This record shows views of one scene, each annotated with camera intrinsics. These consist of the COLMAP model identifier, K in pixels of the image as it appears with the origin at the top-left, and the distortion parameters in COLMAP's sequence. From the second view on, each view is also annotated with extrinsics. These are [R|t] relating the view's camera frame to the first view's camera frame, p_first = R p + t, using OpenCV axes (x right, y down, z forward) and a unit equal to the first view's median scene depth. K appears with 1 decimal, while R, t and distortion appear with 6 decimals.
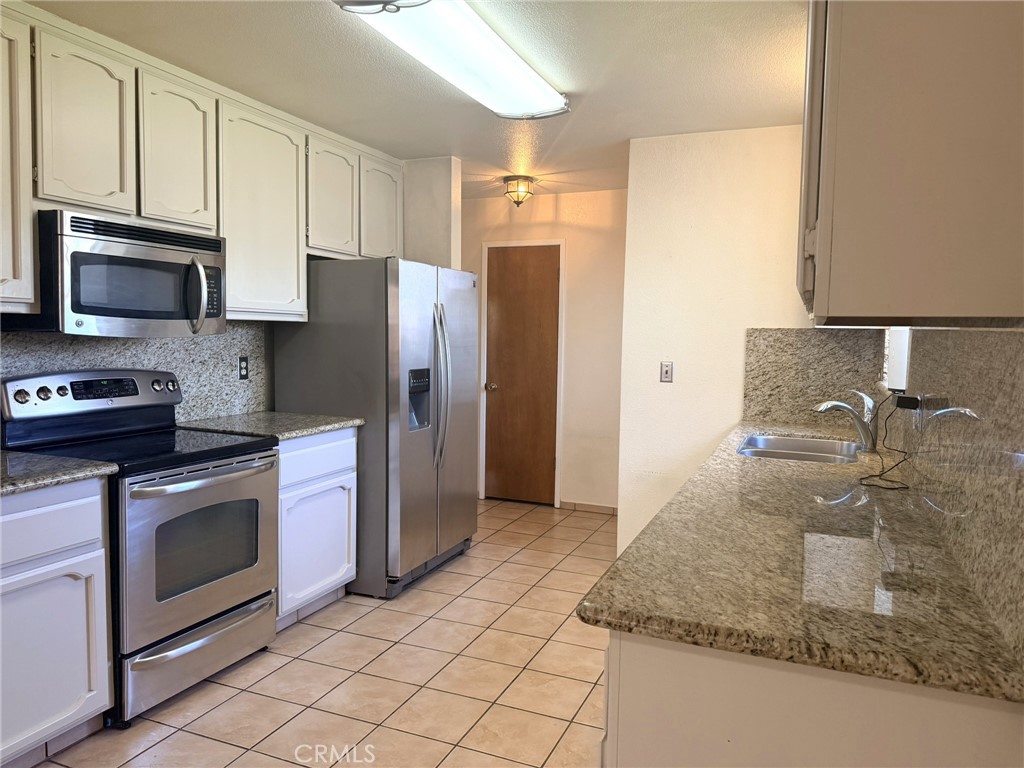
lens RADIAL K [[721.4, 0, 507.2], [0, 721.4, 386.4], [0, 0, 1]] dist [0.058246, -0.025282]
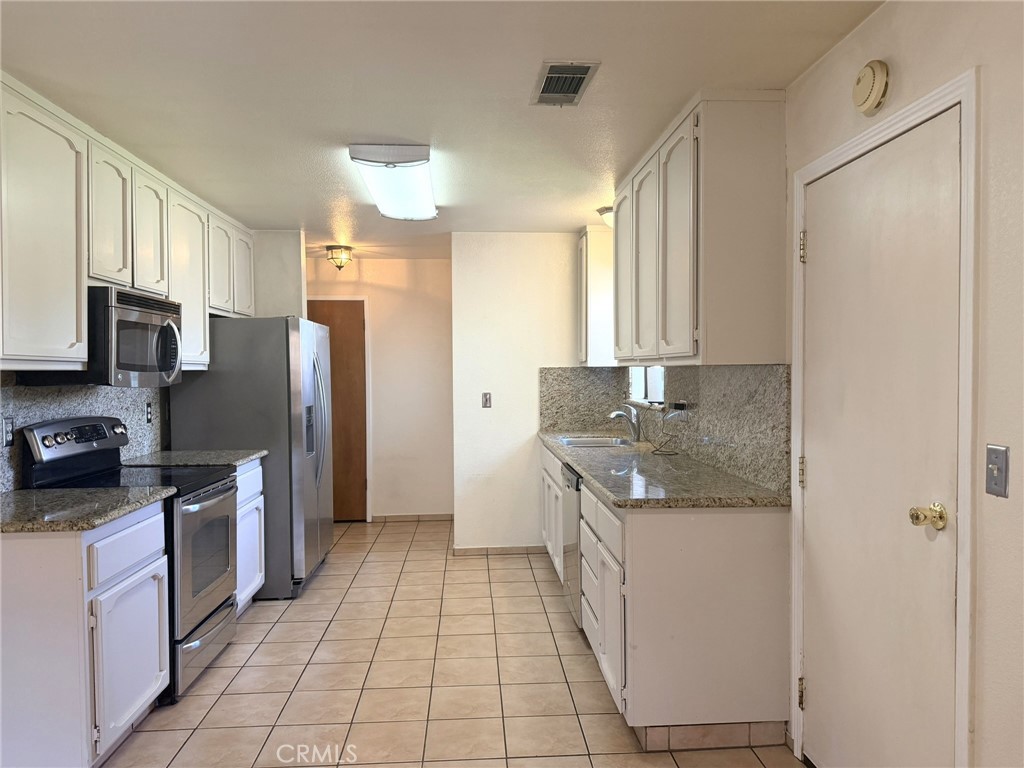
lens RADIAL K [[721.4, 0, 515.1], [0, 721.4, 382.2], [0, 0, 1]] dist [0.058246, -0.025282]
pose [[0.892028, -0.031615, 0.450873, -0.398168], [0.057287, 0.997414, -0.043401, 0.009633], [-0.448335, 0.064544, 0.891532, -0.283253]]
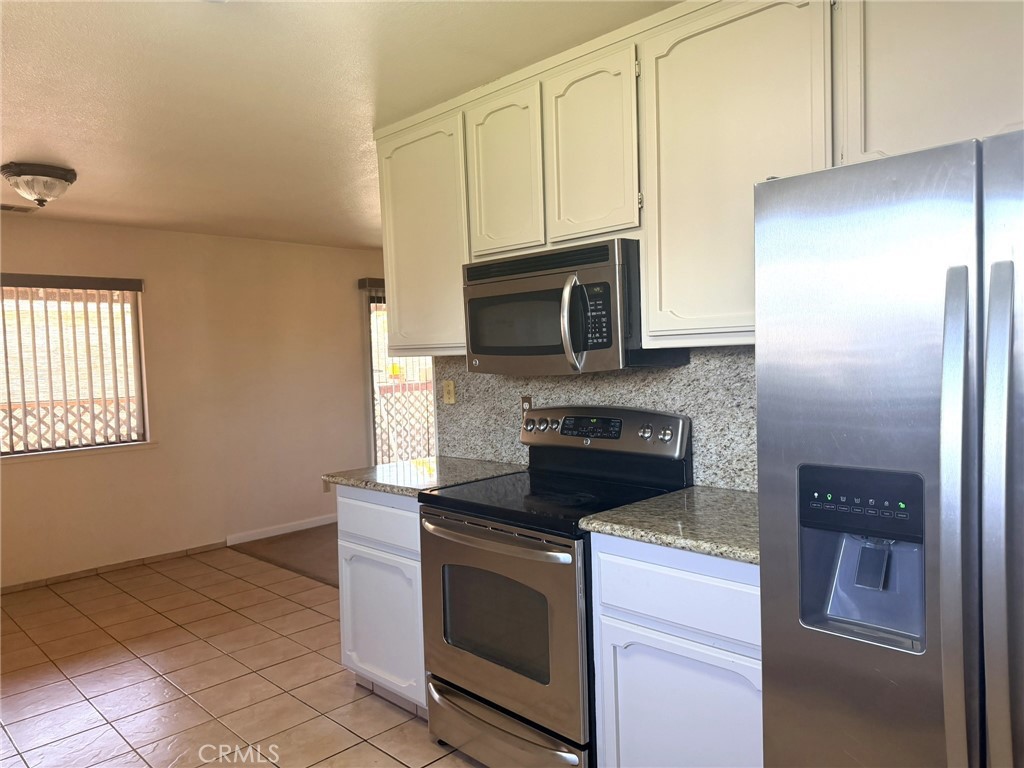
lens RADIAL K [[721.4, 0, 509.0], [0, 721.4, 387.4], [0, 0, 1]] dist [0.058246, -0.025282]
pose [[-0.355485, 0.040697, -0.933796, 0.298240], [-0.044499, 0.997182, 0.060400, -0.084316], [0.933622, 0.063024, -0.352672, 1.039280]]
